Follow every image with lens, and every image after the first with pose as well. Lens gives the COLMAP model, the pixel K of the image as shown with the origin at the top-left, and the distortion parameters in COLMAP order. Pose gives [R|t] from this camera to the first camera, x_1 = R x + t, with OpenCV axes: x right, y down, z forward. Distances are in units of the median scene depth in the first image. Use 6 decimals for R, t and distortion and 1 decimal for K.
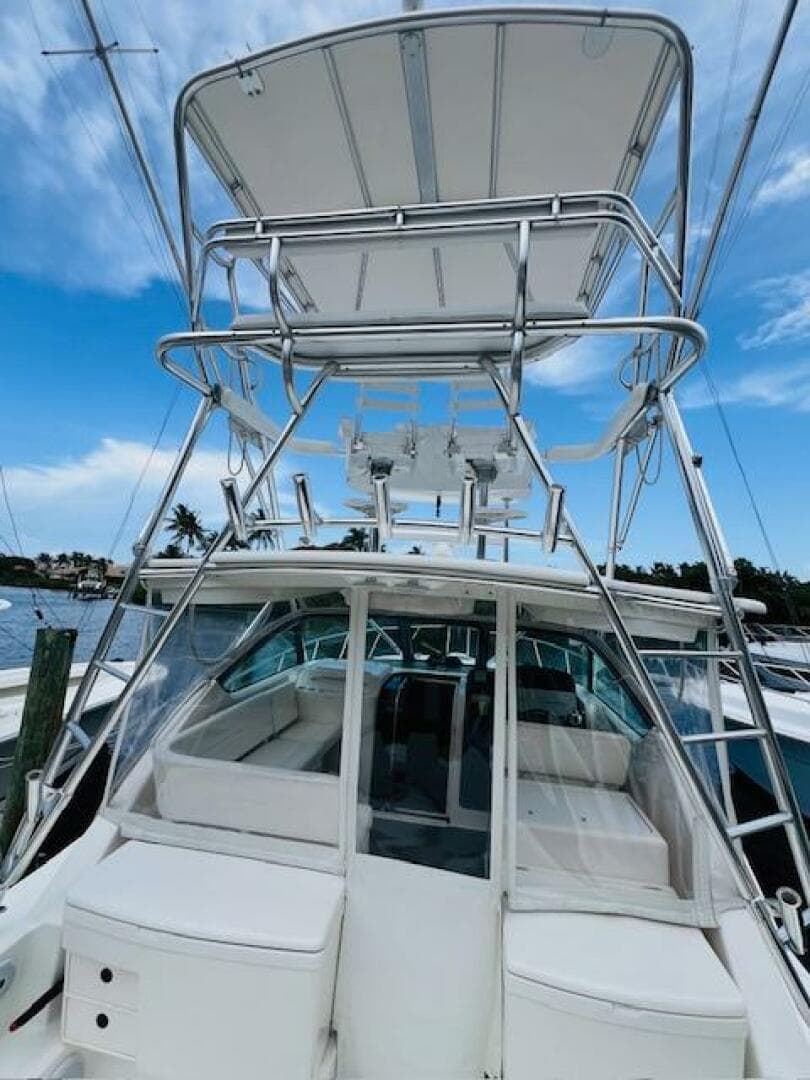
lens RADIAL K [[471.4, 0, 405.0], [0, 471.4, 540.0], [0, 0, 1]] dist [0.000107, 0.000035]
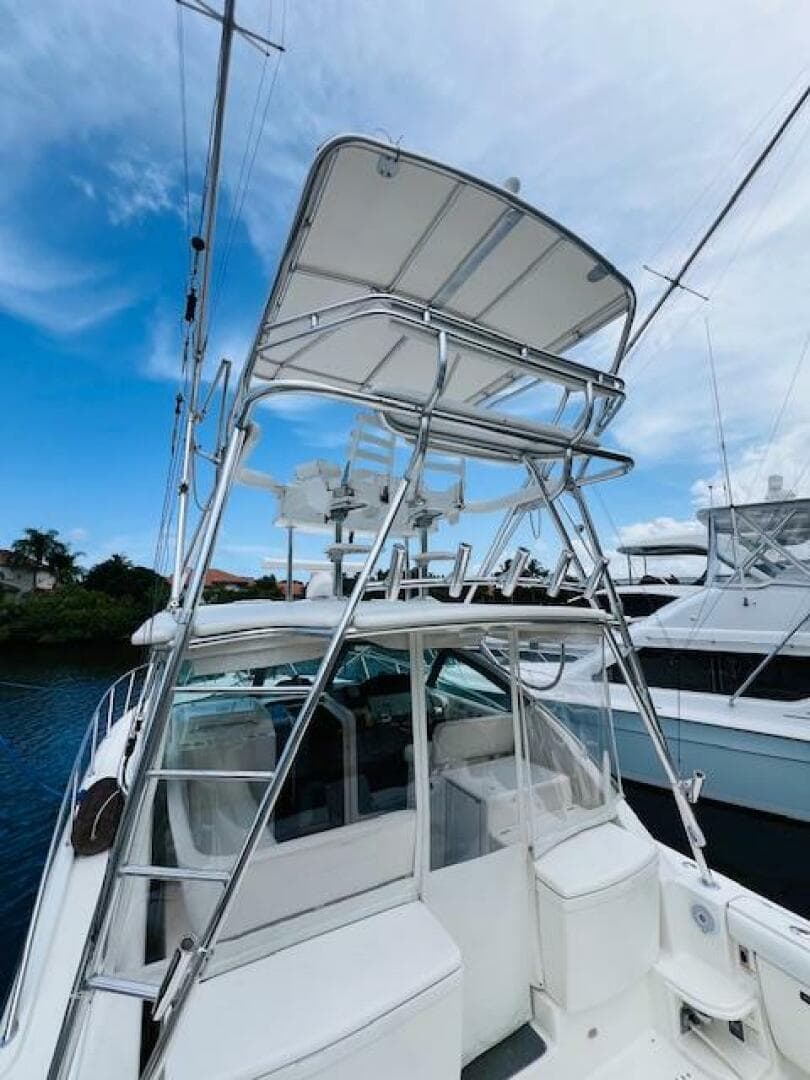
lens RADIAL K [[423.4, 0, 405.0], [0, 423.4, 540.0], [0, 0, 1]] dist [-0.000001, -0.000153]
pose [[0.796985, 0.013526, 0.603847, -0.714949], [0.006212, 0.999513, -0.030588, -0.086839], [-0.603967, 0.028129, 0.796513, 0.198275]]
